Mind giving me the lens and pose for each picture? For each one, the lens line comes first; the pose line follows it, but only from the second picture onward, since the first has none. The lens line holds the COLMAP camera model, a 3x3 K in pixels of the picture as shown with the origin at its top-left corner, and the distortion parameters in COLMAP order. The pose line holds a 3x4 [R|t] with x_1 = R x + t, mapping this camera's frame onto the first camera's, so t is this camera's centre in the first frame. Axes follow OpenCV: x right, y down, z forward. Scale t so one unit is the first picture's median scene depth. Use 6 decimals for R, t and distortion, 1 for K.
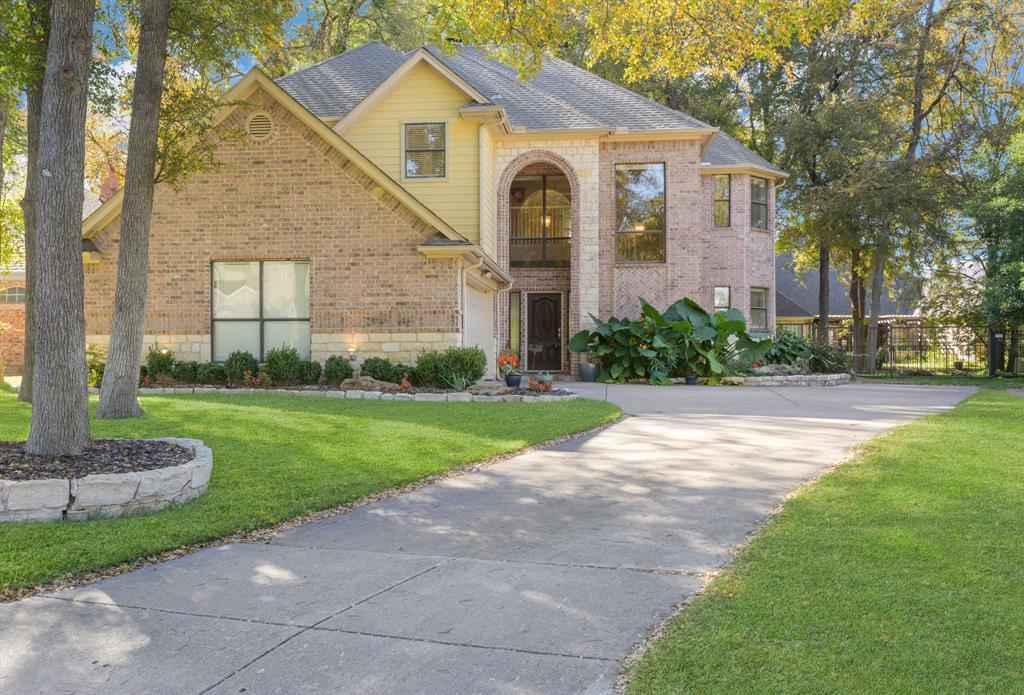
lens RADIAL K [[791.3, 0, 512.0], [0, 791.3, 347.5], [0, 0, 1]] dist [-0.000594, 0.001444]
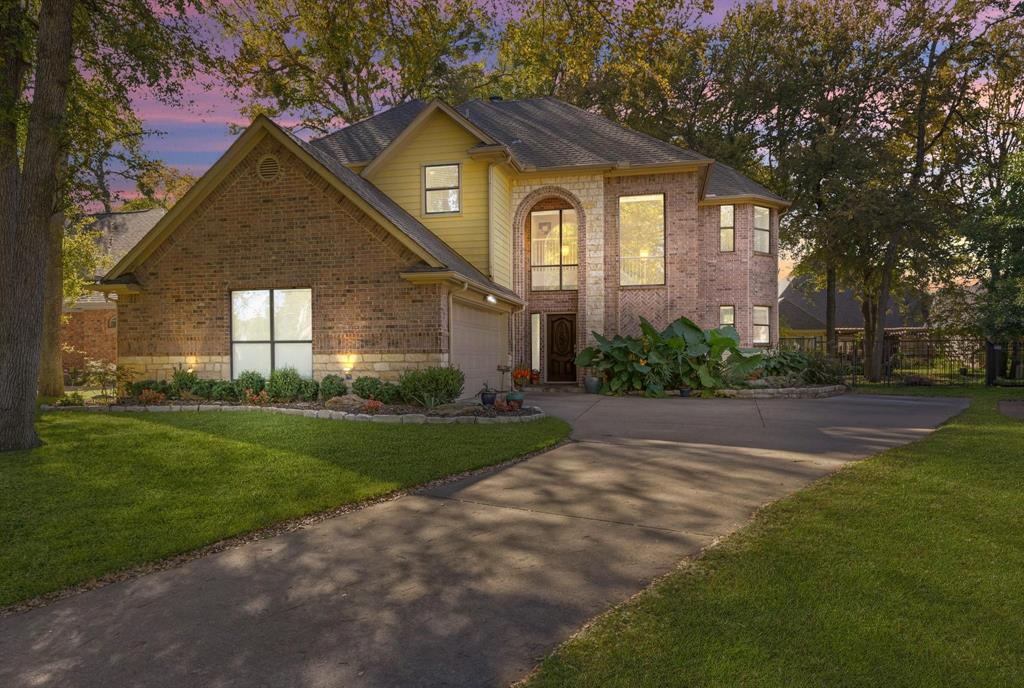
lens RADIAL K [[623.7, 0, 512.3], [0, 623.7, 362.4], [0, 0, 1]] dist [0.000394, -0.000424]
pose [[0.993064, -0.003322, -0.117530, 0.094422], [0.004623, 0.999931, 0.010794, -0.011205], [0.117486, -0.011262, 0.993011, 0.127144]]
